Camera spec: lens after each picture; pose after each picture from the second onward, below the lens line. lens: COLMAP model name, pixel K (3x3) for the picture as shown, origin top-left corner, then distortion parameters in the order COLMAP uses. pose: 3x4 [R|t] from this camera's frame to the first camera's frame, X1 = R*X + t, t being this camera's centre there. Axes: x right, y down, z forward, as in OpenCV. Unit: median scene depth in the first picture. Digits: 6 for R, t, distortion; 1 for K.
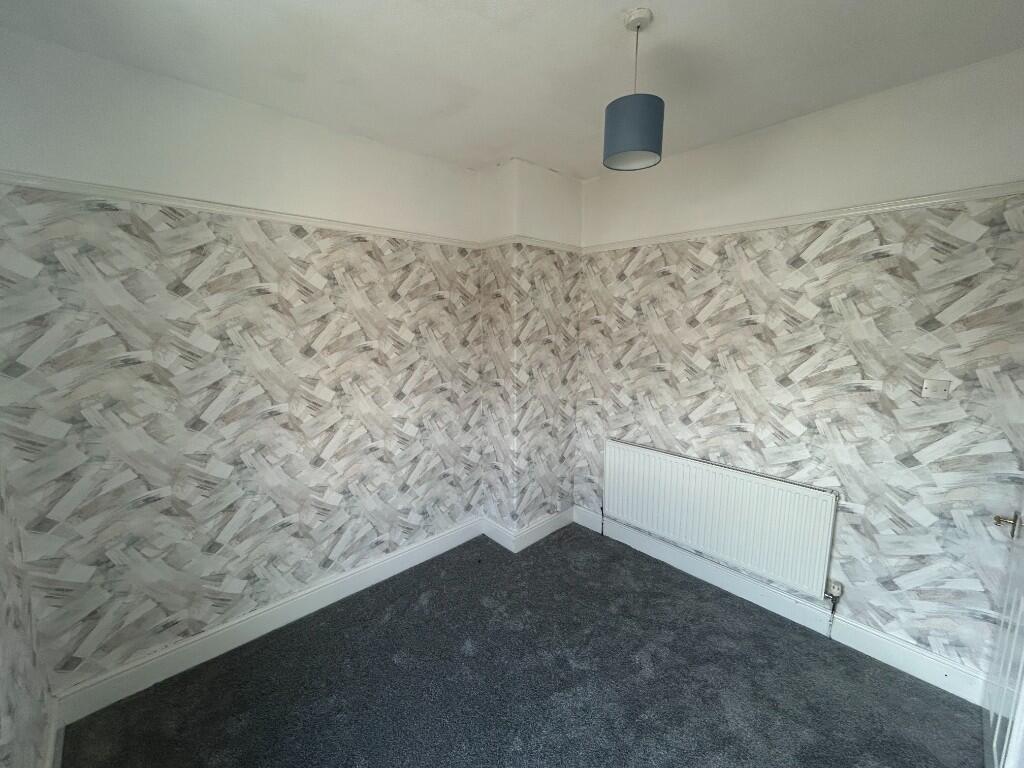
lens RADIAL K [[410.5, 0, 511.0], [0, 410.5, 382.9], [0, 0, 1]] dist [-0.002385, -0.000229]
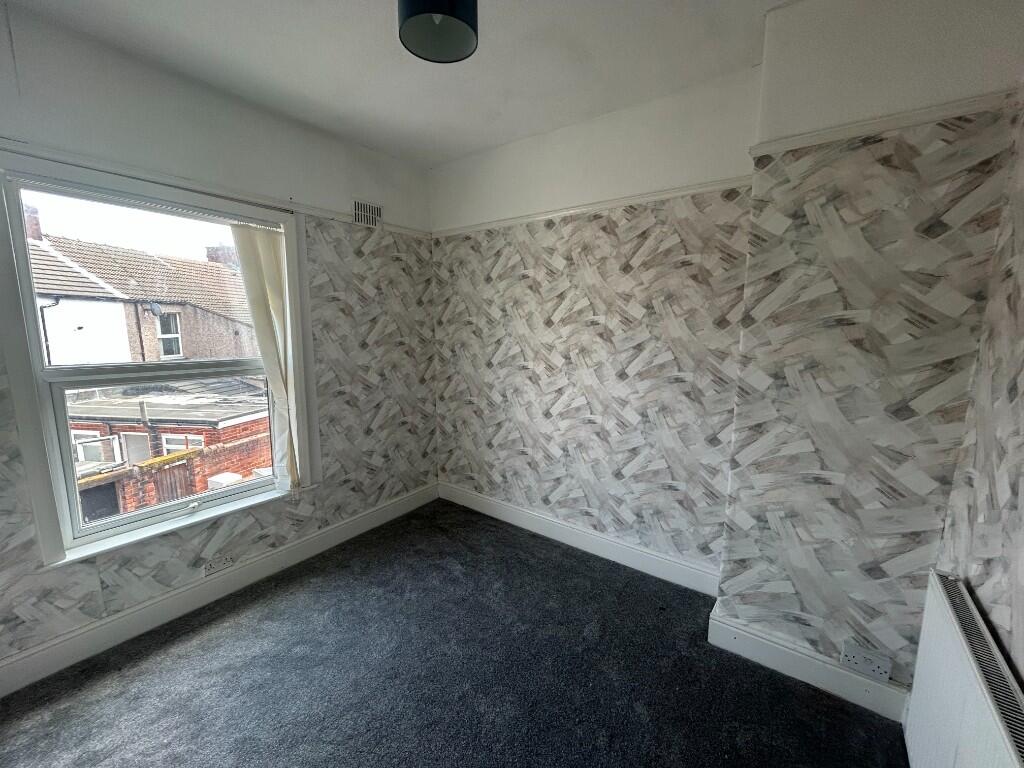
lens RADIAL K [[410.5, 0, 511.1], [0, 410.5, 384.6], [0, 0, 1]] dist [-0.002385, -0.000229]
pose [[0.176175, 0.153502, -0.972317, 0.653048], [-0.156748, 0.979537, 0.126240, -0.030184], [0.971799, 0.130168, 0.196631, 0.621608]]
